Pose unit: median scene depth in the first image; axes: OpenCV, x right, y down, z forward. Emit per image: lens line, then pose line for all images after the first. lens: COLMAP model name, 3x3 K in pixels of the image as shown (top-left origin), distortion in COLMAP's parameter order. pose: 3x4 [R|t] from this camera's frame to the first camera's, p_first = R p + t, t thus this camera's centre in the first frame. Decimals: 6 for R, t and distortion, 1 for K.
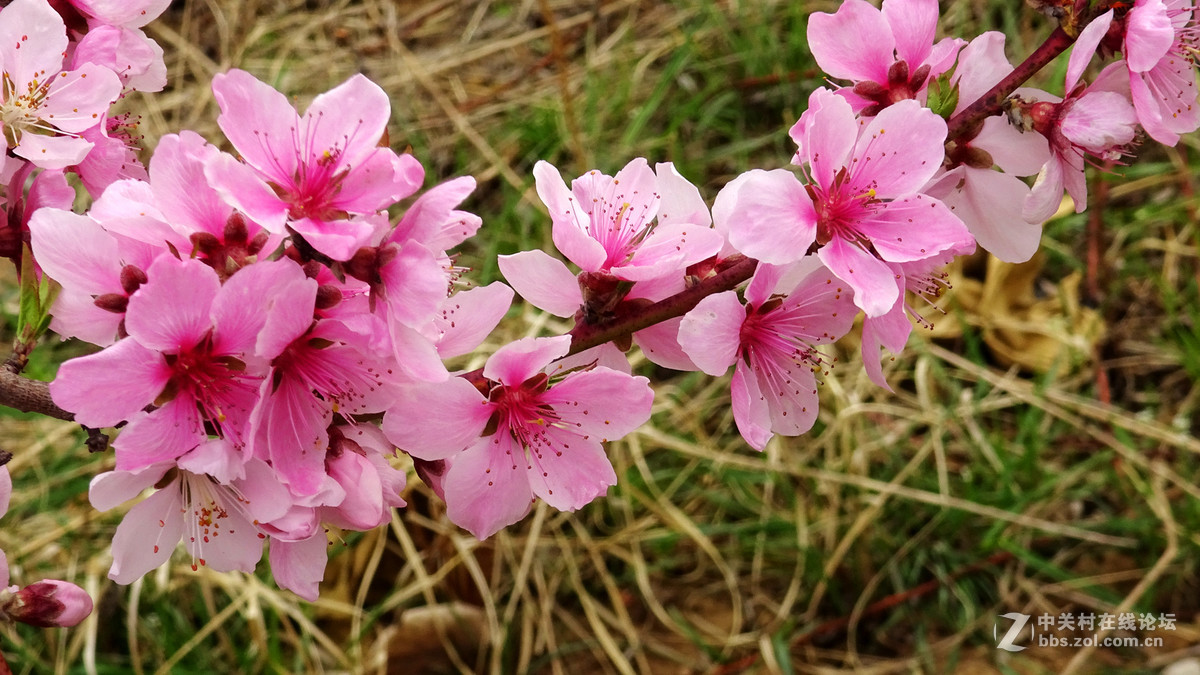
lens RADIAL K [[4491.5, 0, 600.0], [0, 4491.5, 337.5], [0, 0, 1]] dist [-0.574531, 22.492444]
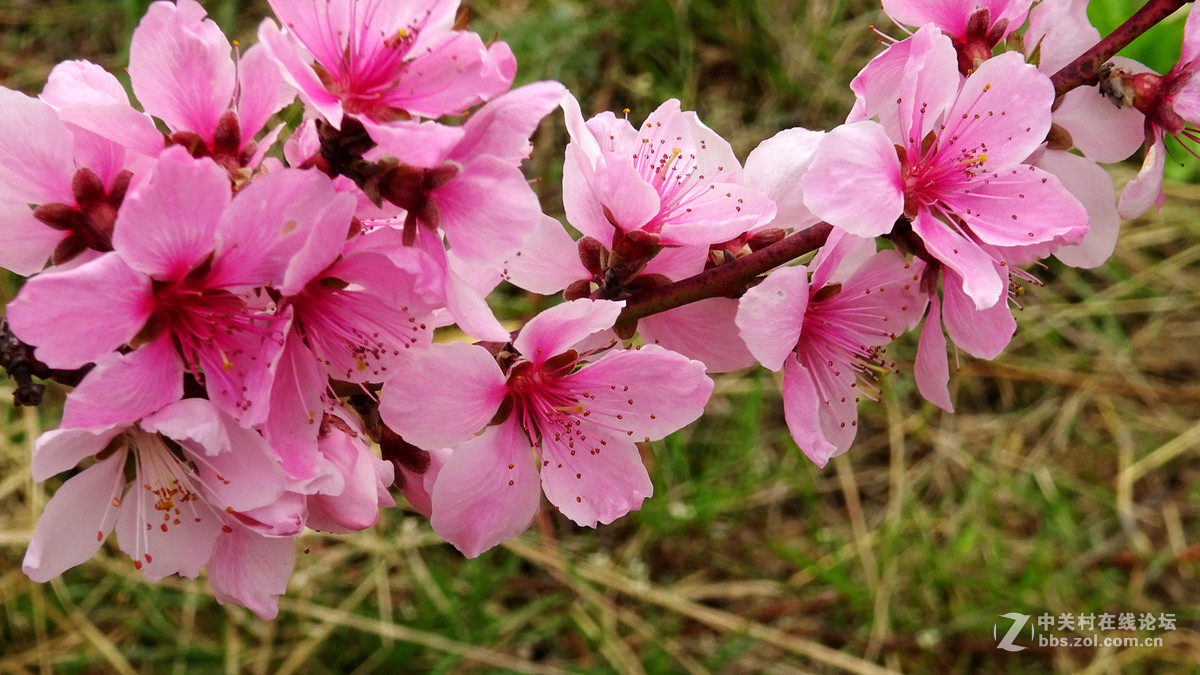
lens RADIAL K [[4491.5, 0, 600.0], [0, 4491.5, 337.5], [0, 0, 1]] dist [-0.574531, 22.492444]
pose [[0.976759, 0.070926, 0.202265, -0.171149], [-0.061893, 0.996797, -0.050652, 0.046268], [-0.205209, 0.036956, 0.978020, 0.224394]]
